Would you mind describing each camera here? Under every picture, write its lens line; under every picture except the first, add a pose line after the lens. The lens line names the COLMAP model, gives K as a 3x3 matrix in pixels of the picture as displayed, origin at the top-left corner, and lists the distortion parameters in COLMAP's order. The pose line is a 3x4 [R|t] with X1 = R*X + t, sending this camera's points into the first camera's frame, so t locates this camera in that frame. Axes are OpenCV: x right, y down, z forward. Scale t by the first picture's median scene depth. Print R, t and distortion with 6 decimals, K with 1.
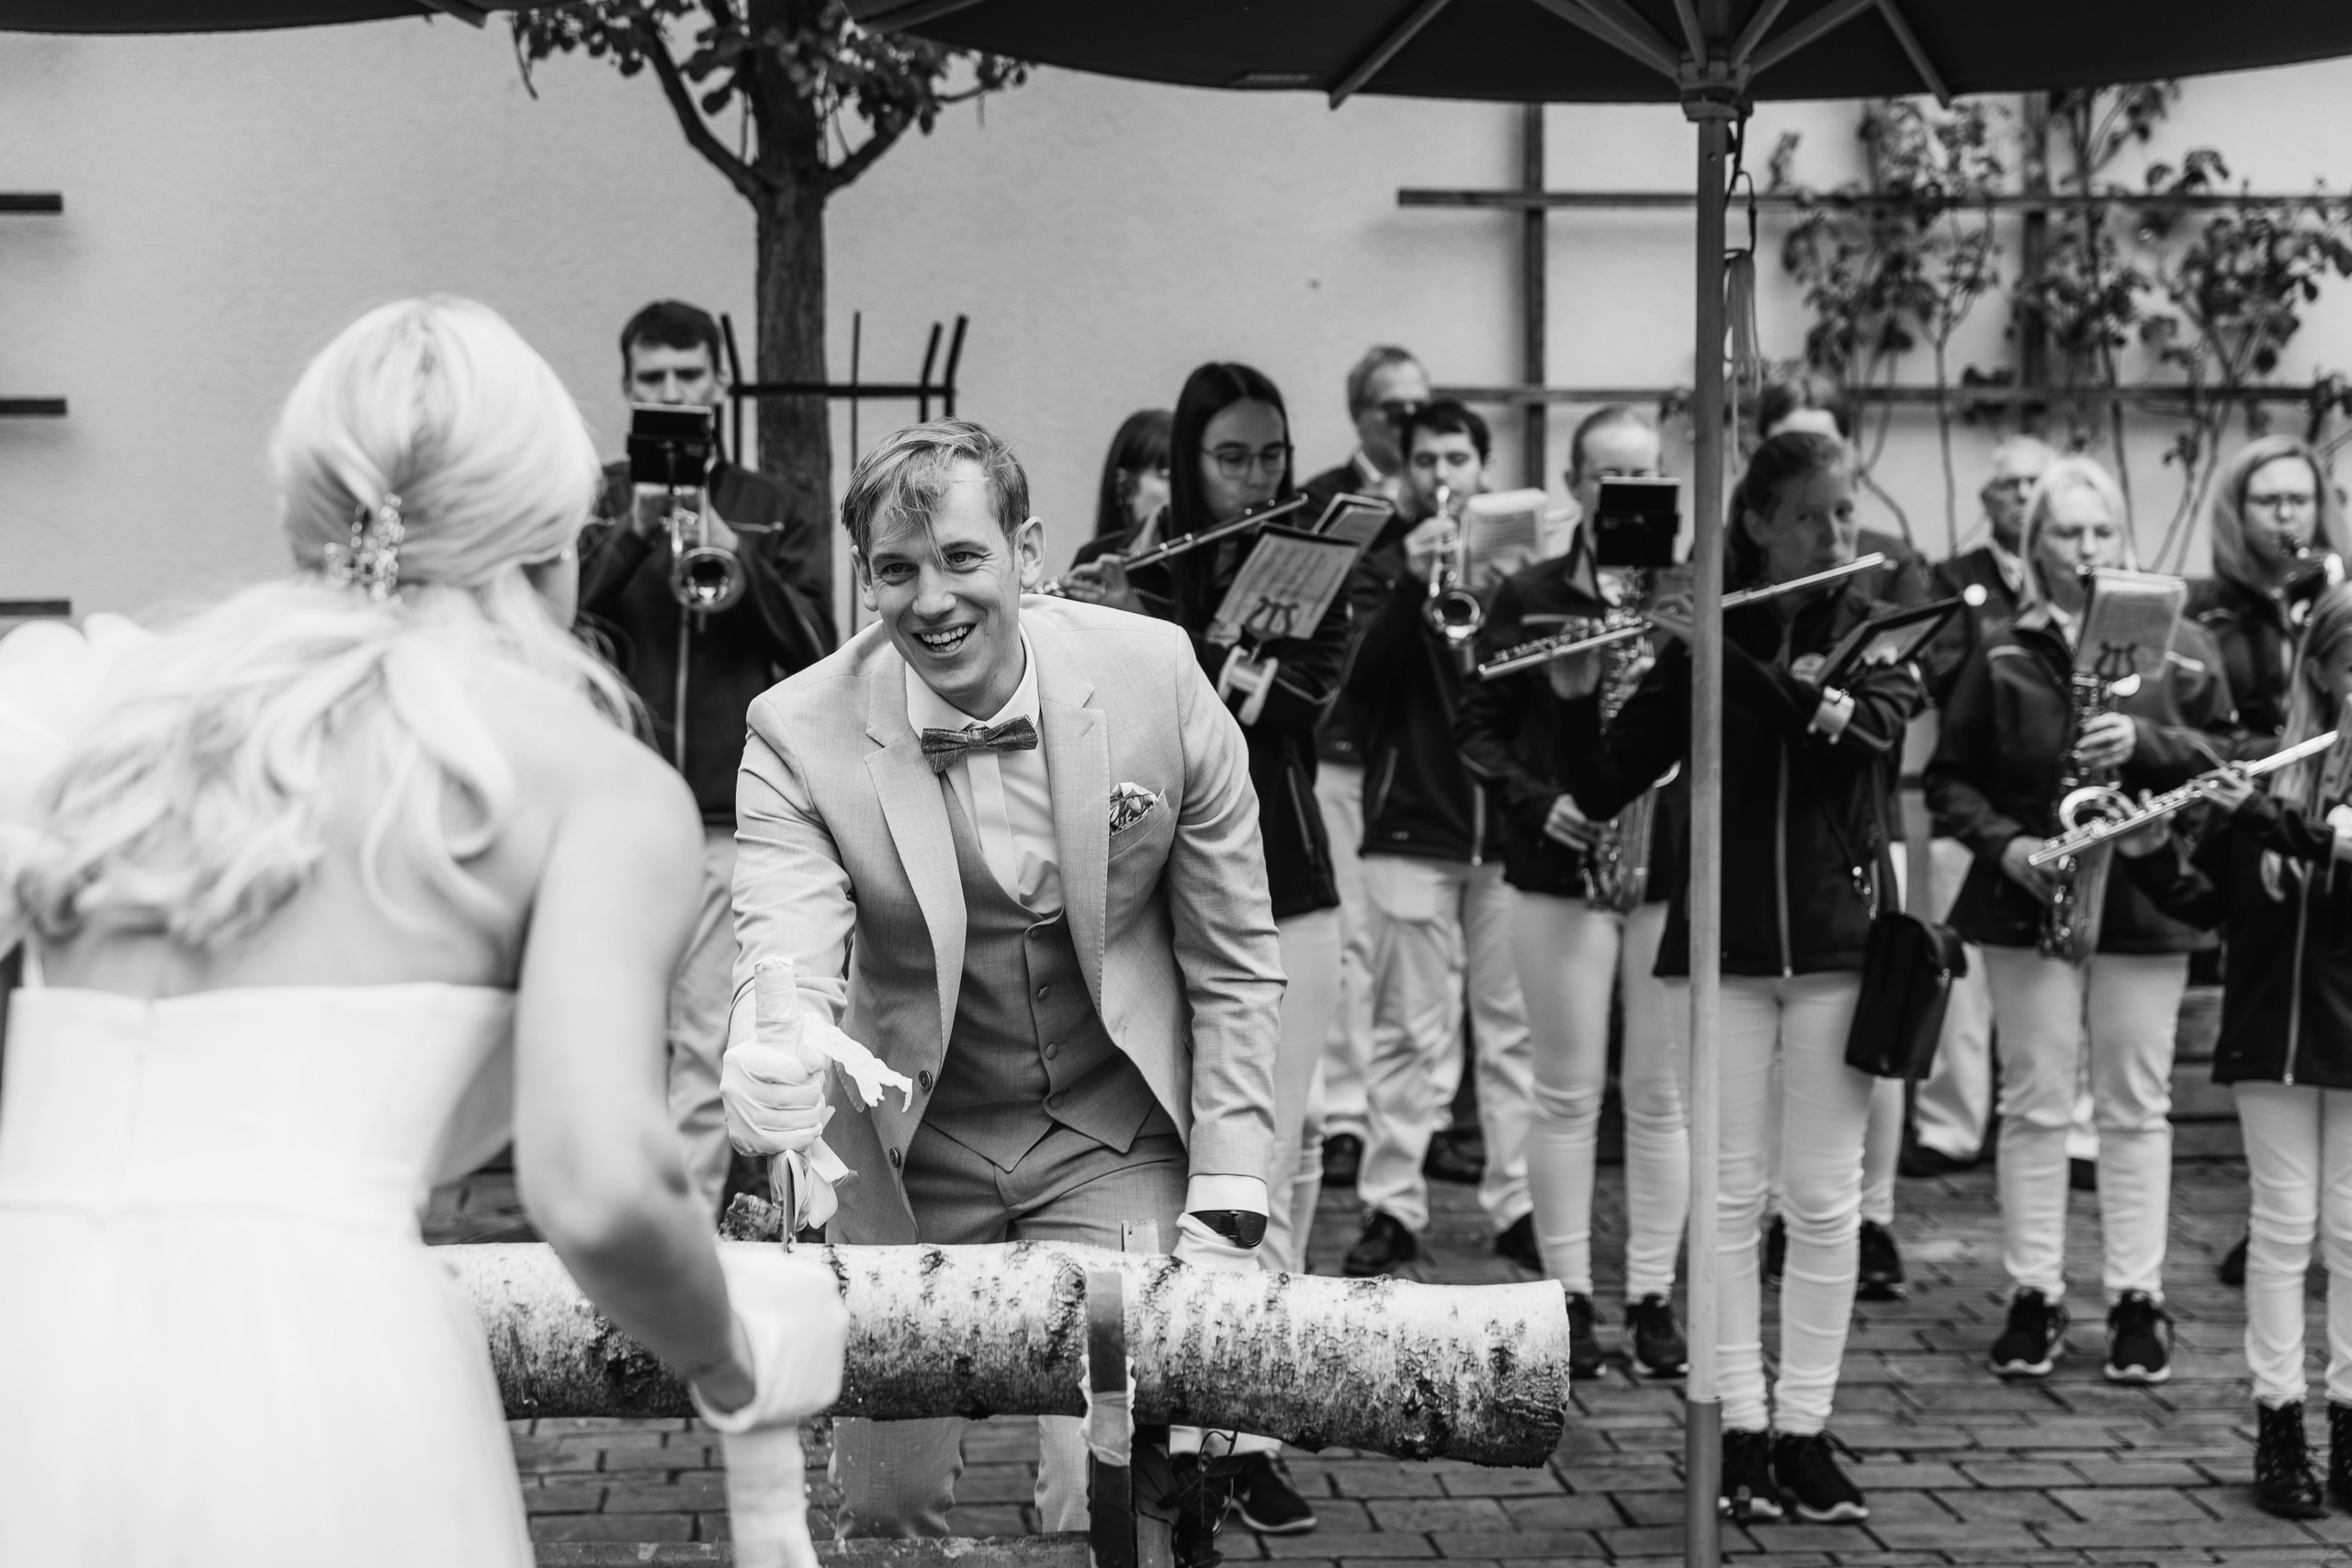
lens RADIAL K [[4481.3, 0, 1138.9], [0, 4481.3, 762.1], [0, 0, 1]] dist [0.017387, 0.000000]
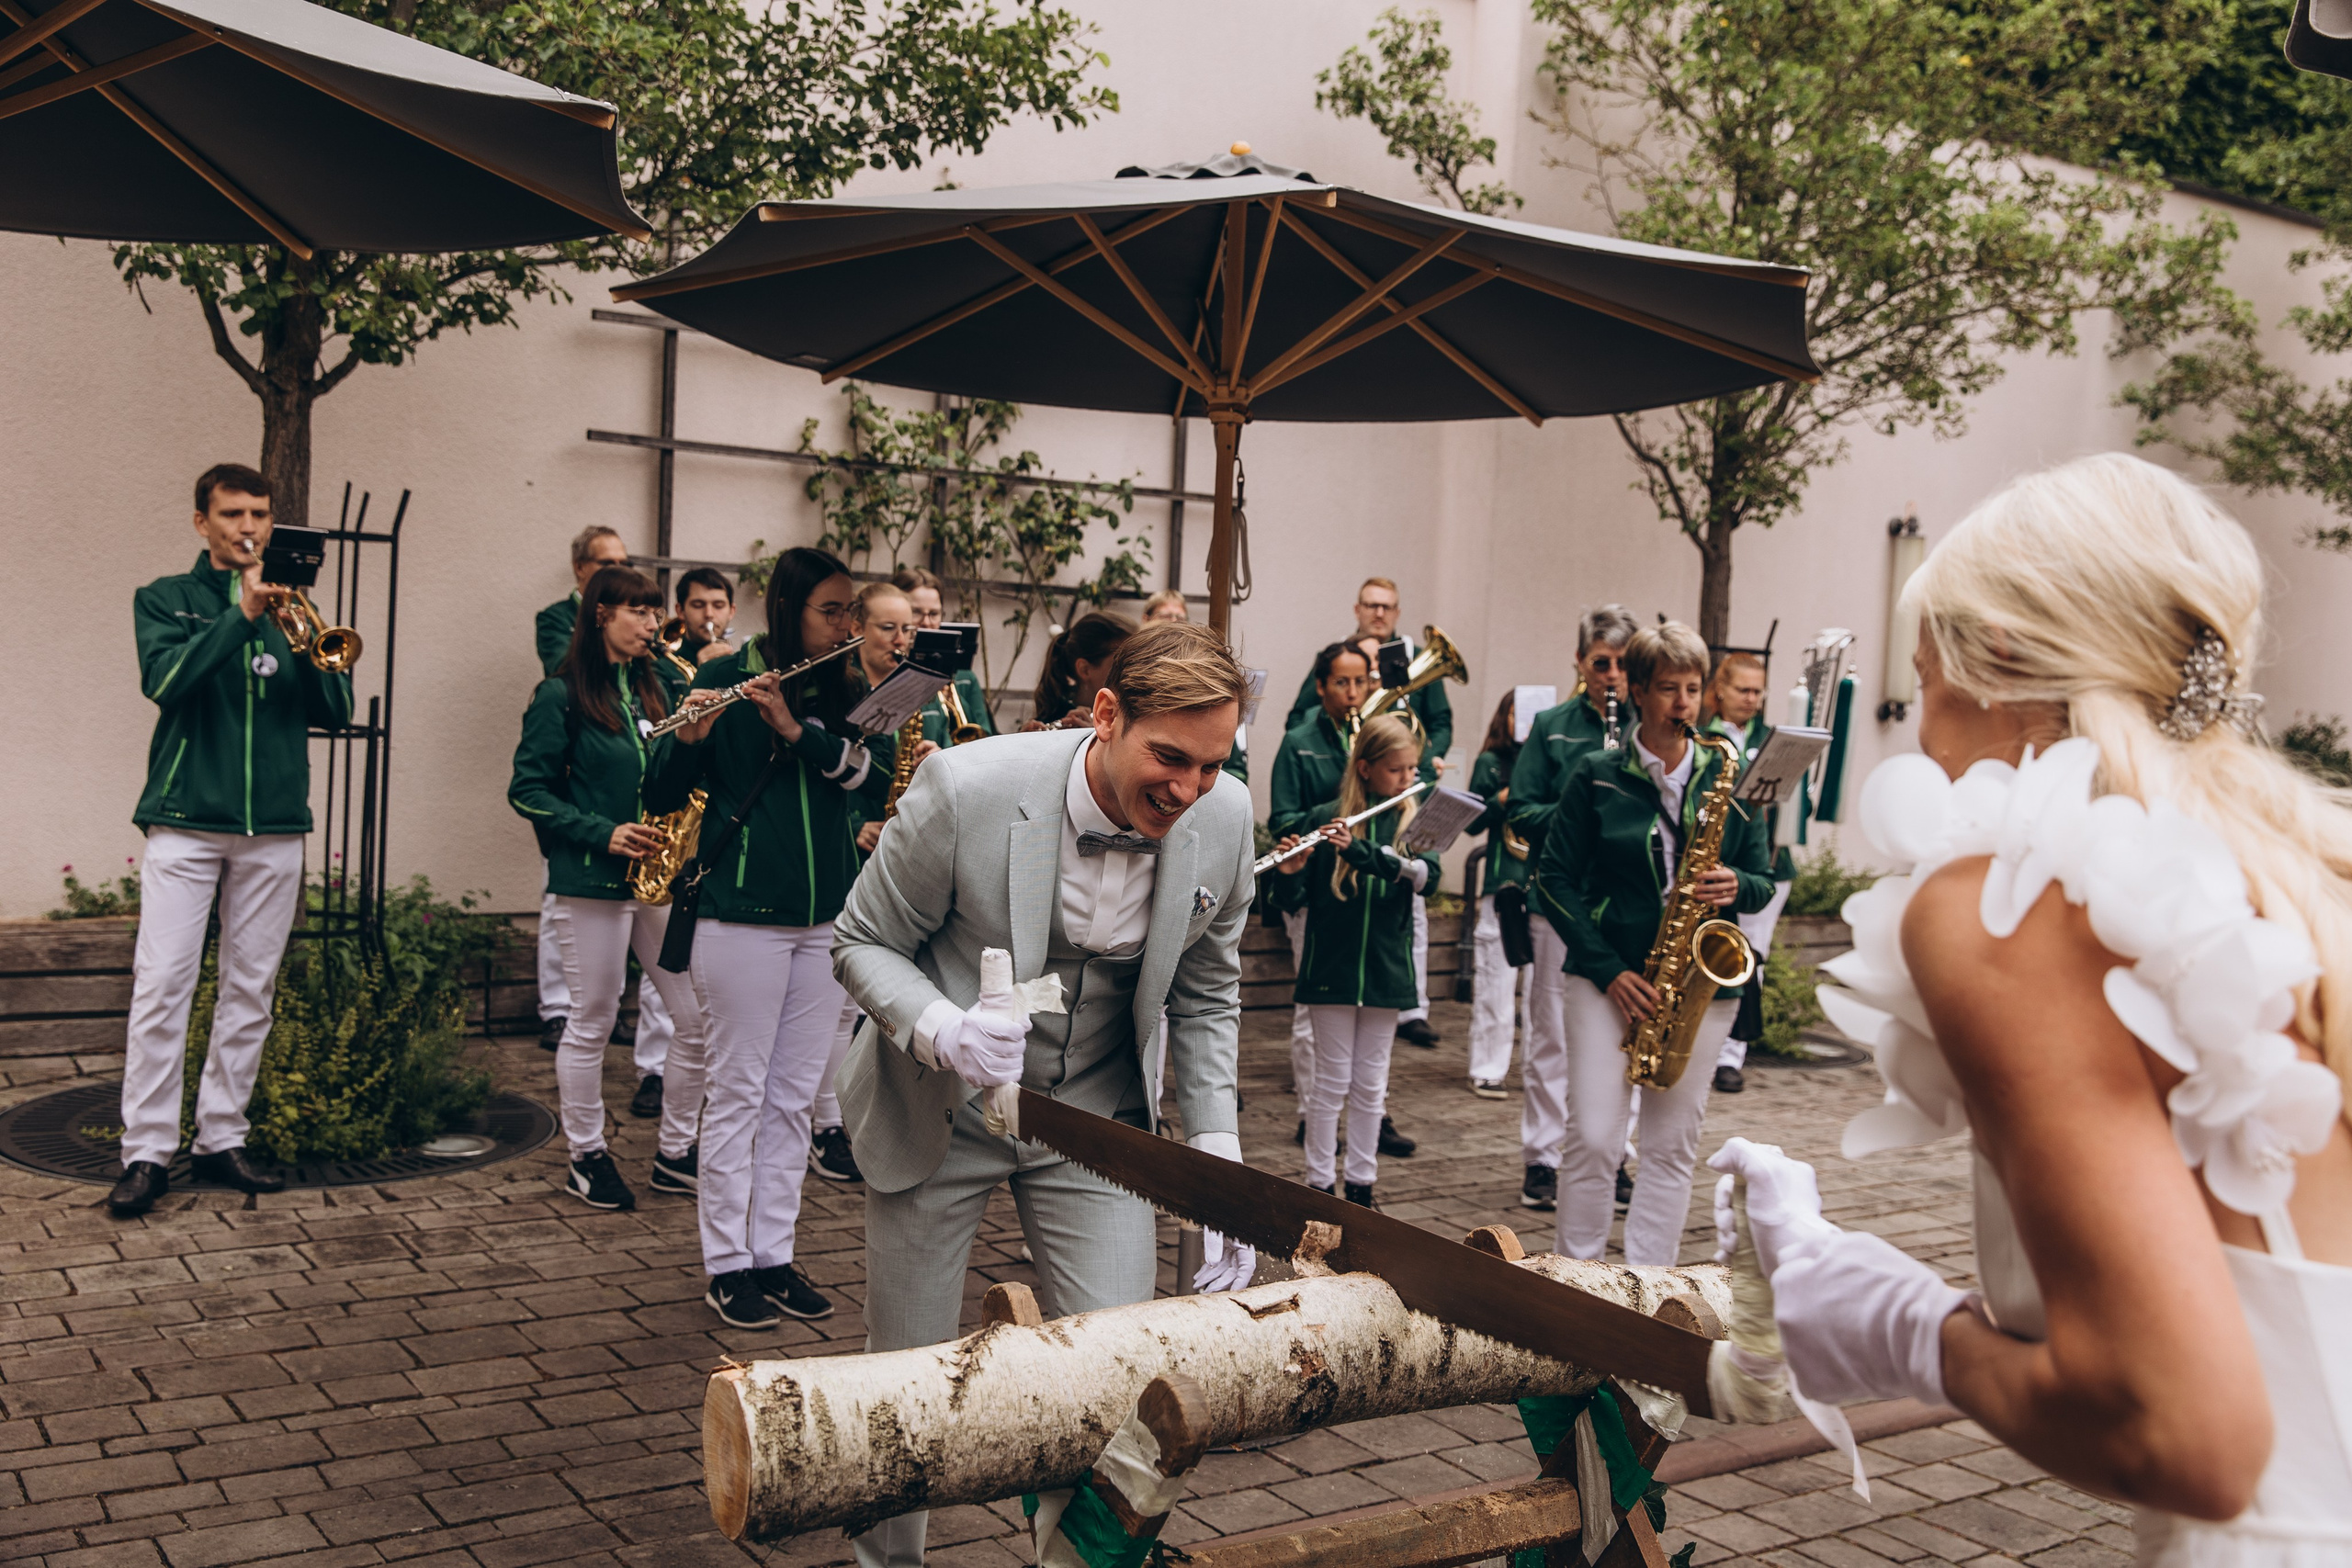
lens RADIAL K [[2268.5, 0, 1189.3], [0, 2268.5, 784.7], [0, 0, 1]] dist [0.003596, 0.000000]
pose [[0.867862, 0.021344, 0.496347, -0.196680], [-0.029468, 0.999529, 0.008544, -0.015969], [-0.495931, -0.022042, 0.868082, 0.221002]]
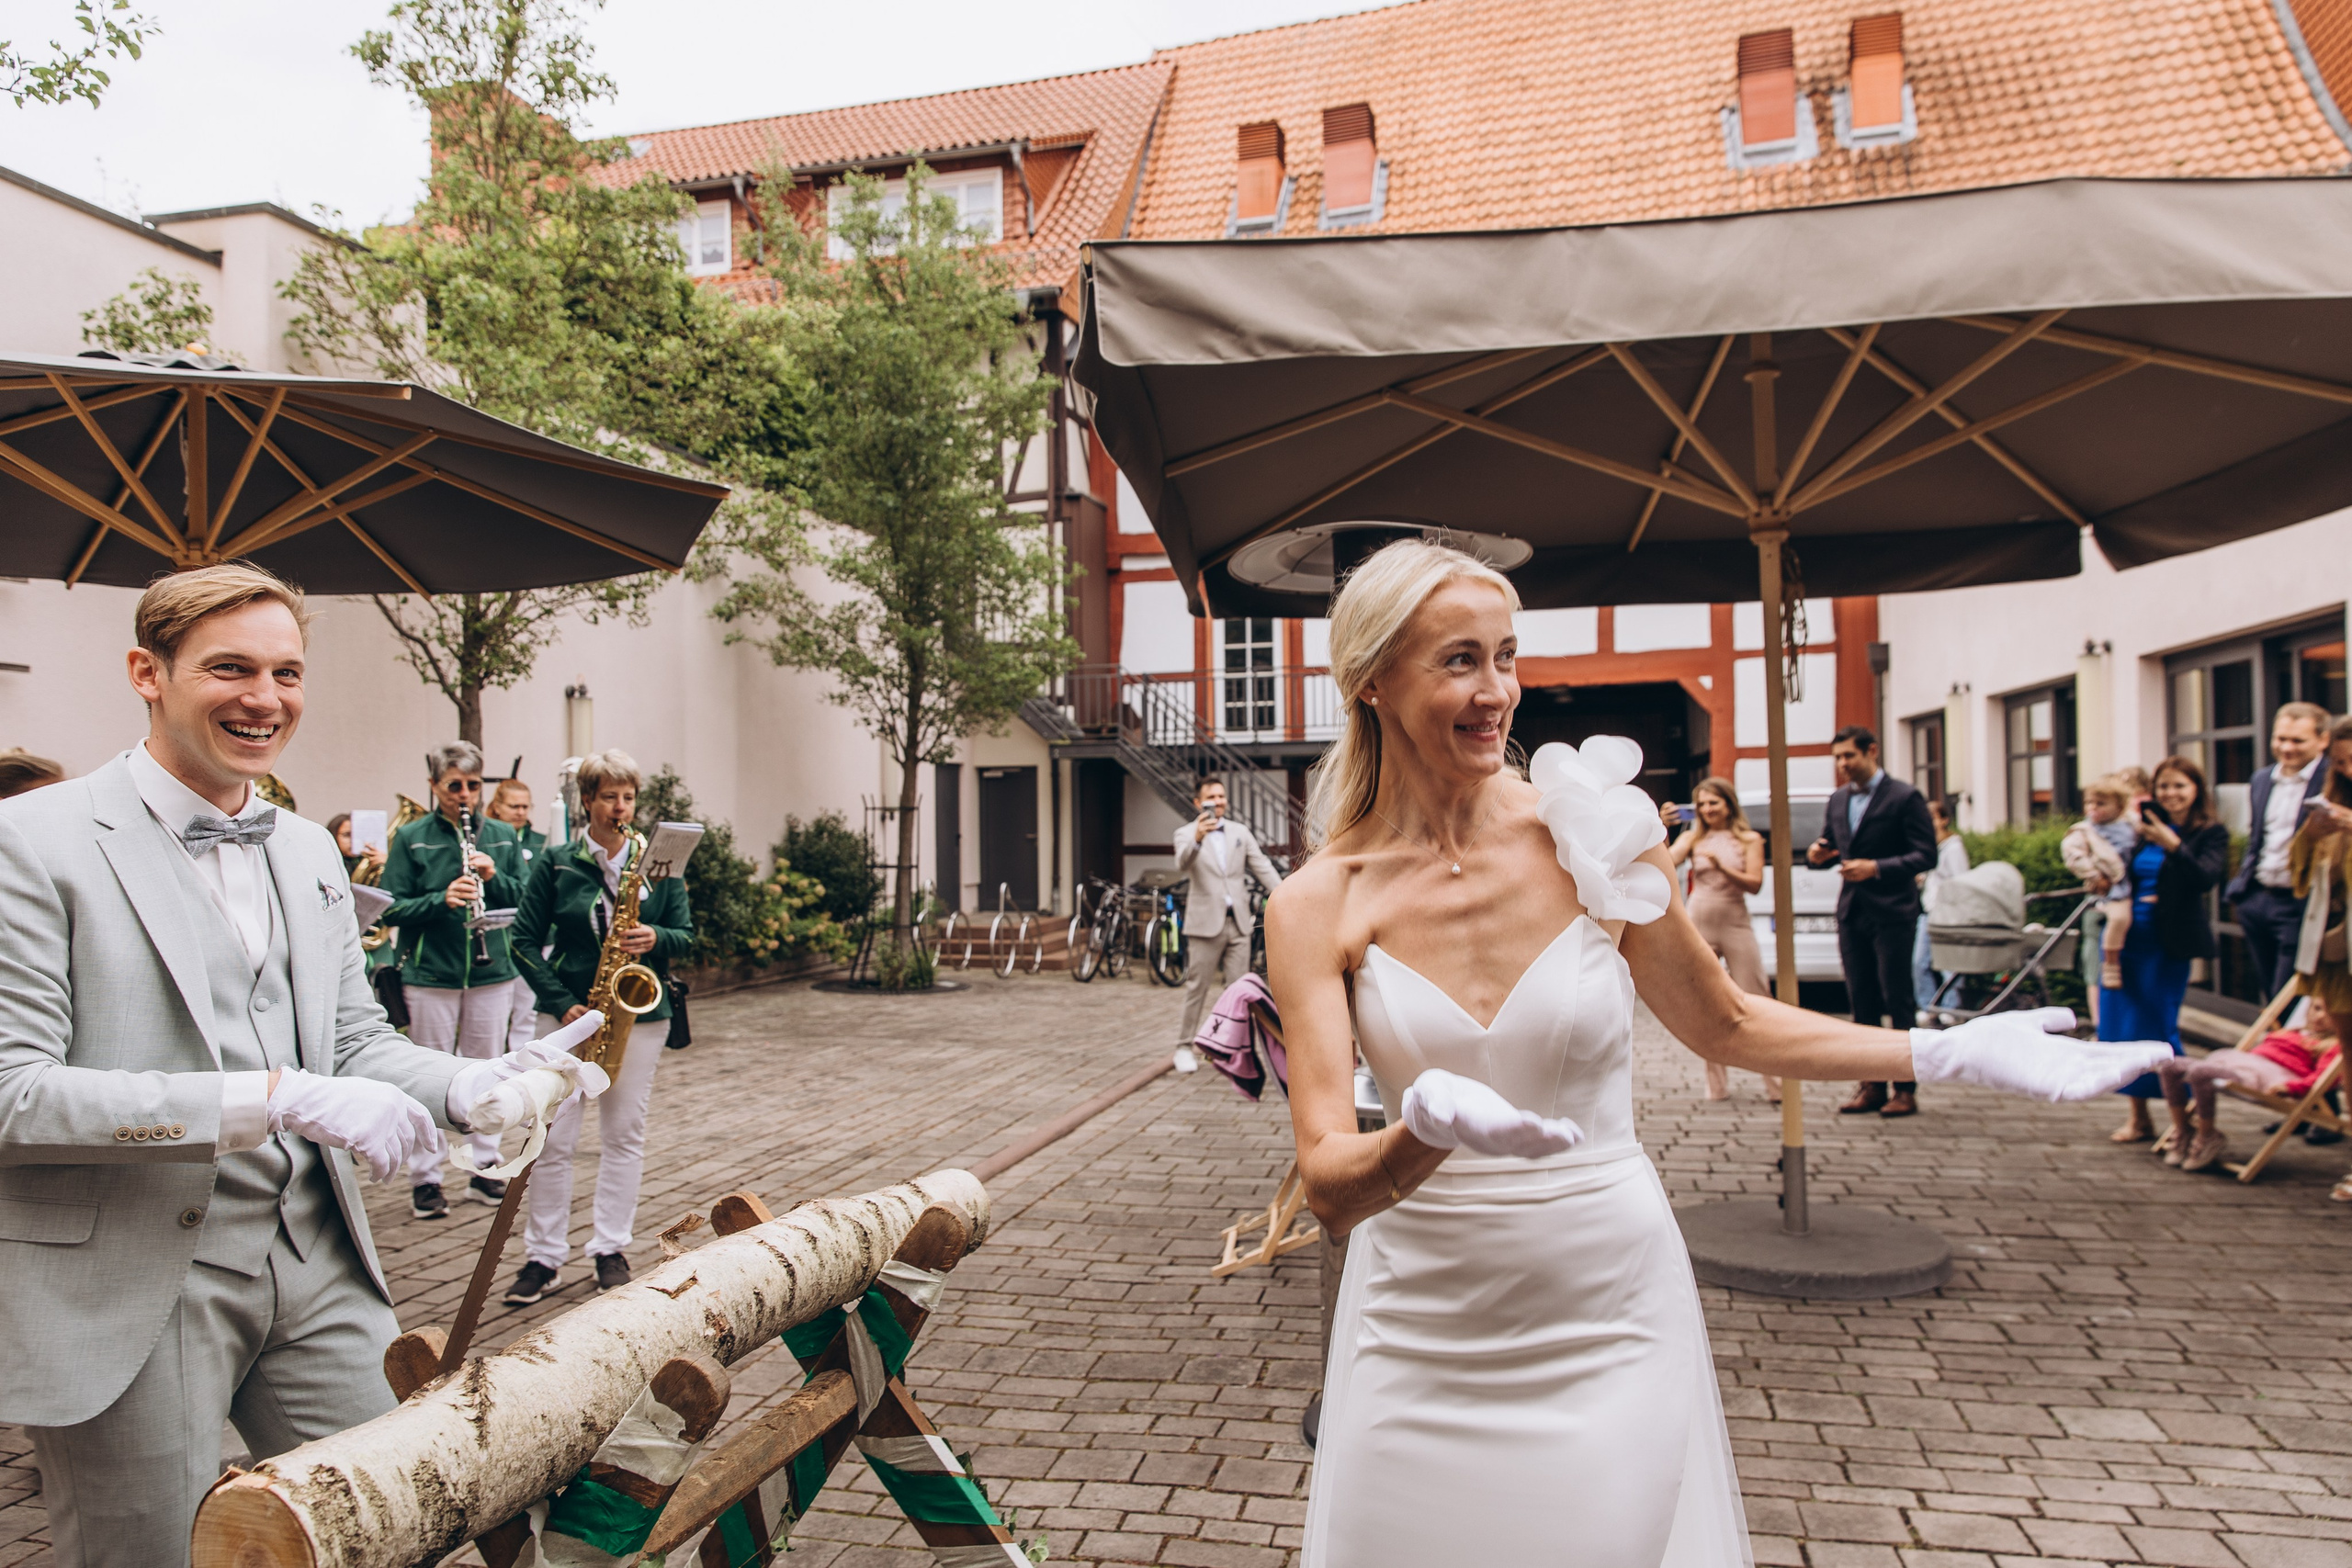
lens RADIAL K [[1541.9, 0, 1179.5], [0, 1541.9, 774.0], [0, 0, 1]] dist [-0.009339, 0.001208]
pose [[0.317696, 0.028241, 0.947772, -0.239109], [0.053458, 0.997433, -0.047640, -0.010382], [-0.946684, 0.065801, 0.315371, 0.306586]]
